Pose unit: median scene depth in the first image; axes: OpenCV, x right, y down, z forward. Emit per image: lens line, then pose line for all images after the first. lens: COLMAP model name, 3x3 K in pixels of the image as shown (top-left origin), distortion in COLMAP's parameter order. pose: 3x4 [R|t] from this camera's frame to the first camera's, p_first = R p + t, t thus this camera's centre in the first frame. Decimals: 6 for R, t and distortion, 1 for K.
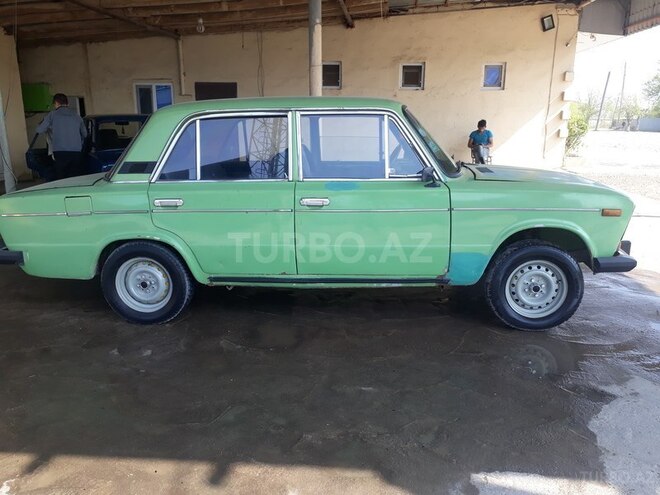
lens RADIAL K [[538.2, 0, 332.6], [0, 538.2, 246.1], [0, 0, 1]] dist [0.009986, 0.000205]
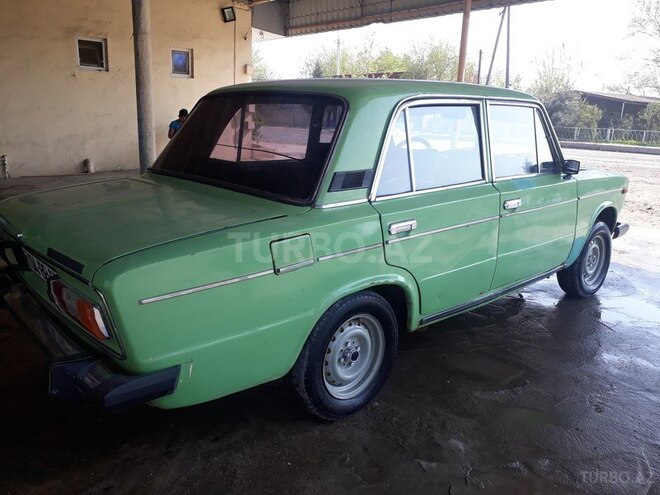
lens RADIAL K [[538.2, 0, 332.6], [0, 538.2, 246.1], [0, 0, 1]] dist [0.009986, 0.000205]
pose [[0.690459, -0.154284, 0.706727, -0.248345], [0.140538, 0.986985, 0.078164, -0.035812], [-0.709588, 0.045353, 0.703155, 0.168964]]
